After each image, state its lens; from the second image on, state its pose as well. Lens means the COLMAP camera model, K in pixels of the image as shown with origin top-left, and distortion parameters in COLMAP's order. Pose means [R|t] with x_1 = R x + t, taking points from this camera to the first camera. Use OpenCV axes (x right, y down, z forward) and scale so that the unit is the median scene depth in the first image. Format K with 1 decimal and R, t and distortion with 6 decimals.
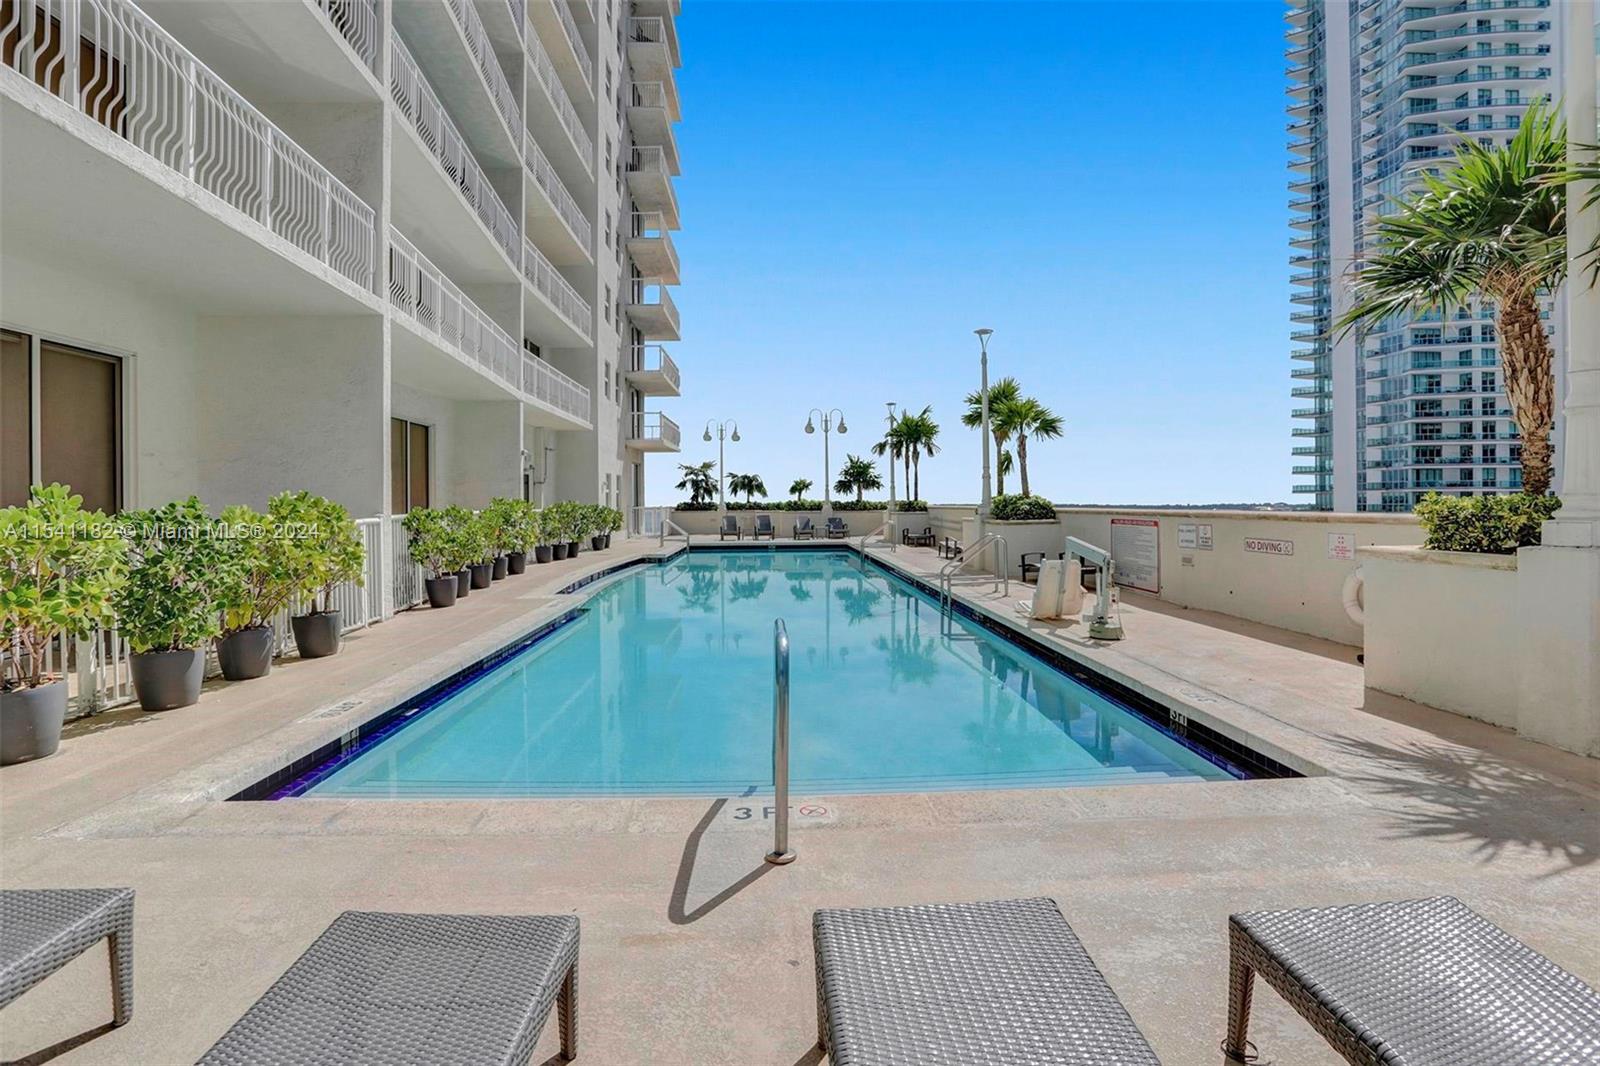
lens RADIAL K [[814.5, 0, 788.2], [0, 814.5, 508.2], [0, 0, 1]] dist [-0.078763, 0.032412]
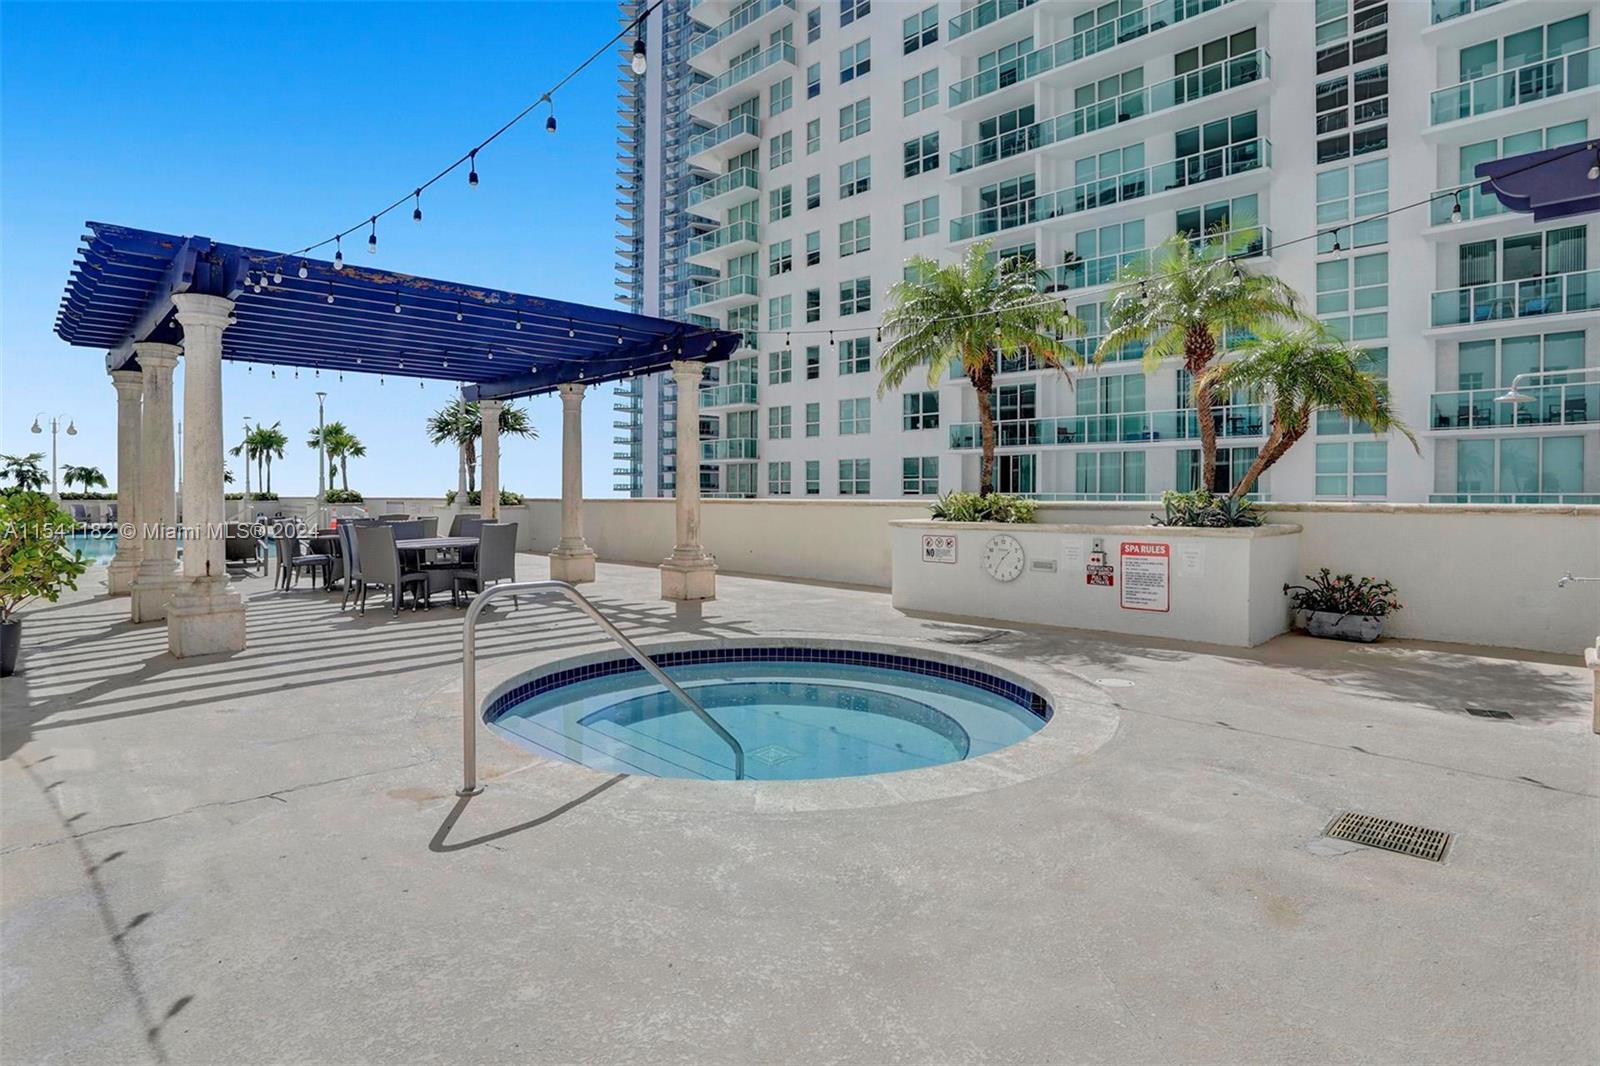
lens RADIAL K [[814.5, 0, 788.2], [0, 814.5, 508.2], [0, 0, 1]] dist [-0.078763, 0.032412]
pose [[0.727660, -0.000958, 0.685937, -0.082507], [-0.003274, 0.999983, 0.004869, 0.005307], [-0.685930, -0.005789, 0.727645, -0.385434]]
